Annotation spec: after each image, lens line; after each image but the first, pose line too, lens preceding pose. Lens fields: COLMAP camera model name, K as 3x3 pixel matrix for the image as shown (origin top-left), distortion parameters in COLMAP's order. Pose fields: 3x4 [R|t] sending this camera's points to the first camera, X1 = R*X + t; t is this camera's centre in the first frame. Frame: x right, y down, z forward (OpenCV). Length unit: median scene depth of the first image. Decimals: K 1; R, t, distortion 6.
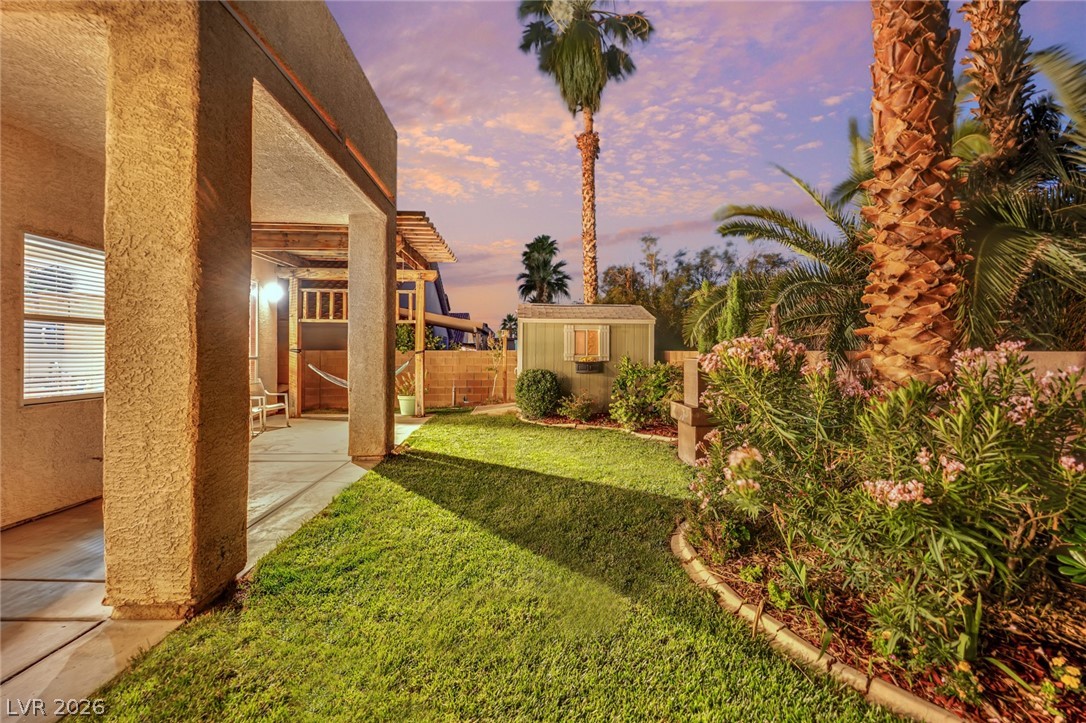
lens RADIAL K [[502.9, 0, 528.1], [0, 502.9, 351.2], [0, 0, 1]] dist [-0.012273, 0.000439]
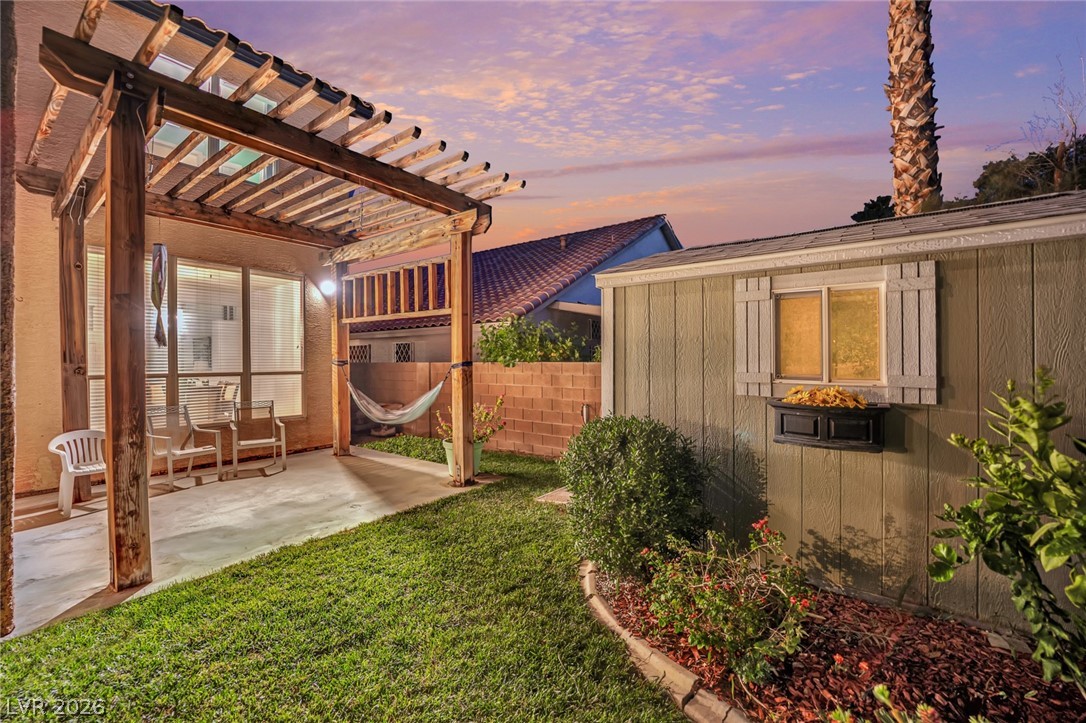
lens RADIAL K [[462.2, 0, 464.4], [0, 462.2, 359.9], [0, 0, 1]] dist [-0.021621, 0.000132]
pose [[0.735589, -0.003031, -0.677422, 0.130584], [-0.001562, 0.999980, -0.006171, -0.001162], [0.677427, 0.005598, 0.735569, 0.633039]]
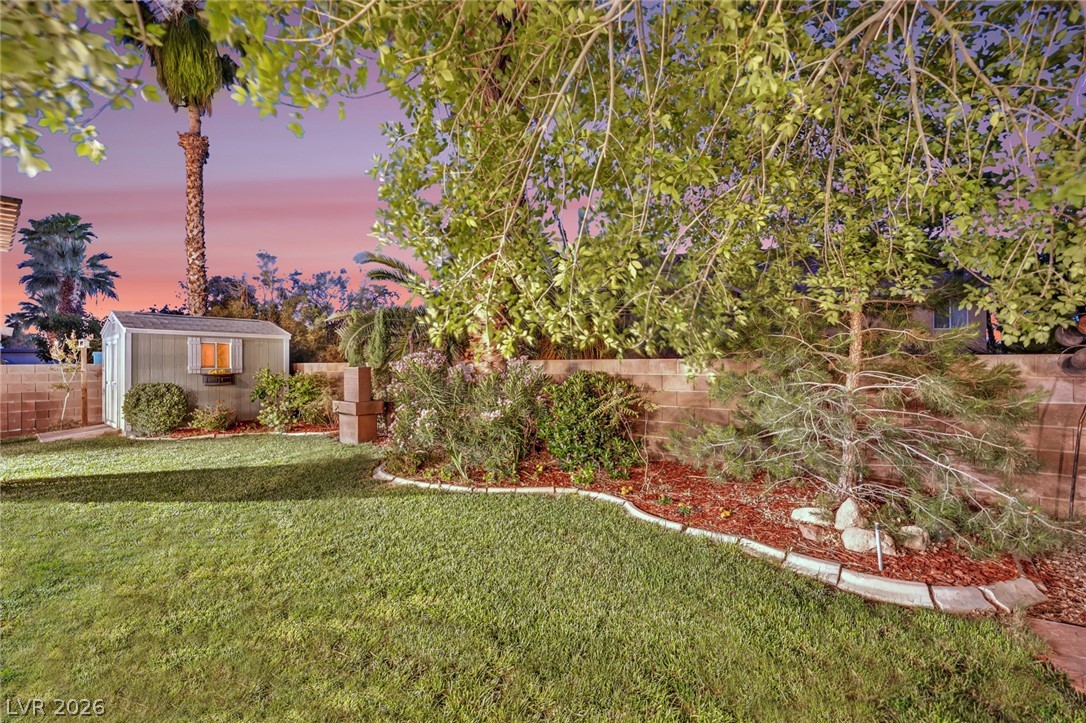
lens RADIAL K [[506.2, 0, 543.0], [0, 506.2, 361.5], [0, 0, 1]] dist [-0.002034, 0.000274]
pose [[0.682702, -0.003175, 0.730690, -0.166425], [0.008696, 0.999955, -0.003781, 0.004513], [-0.730645, 0.008935, 0.682699, -0.162369]]
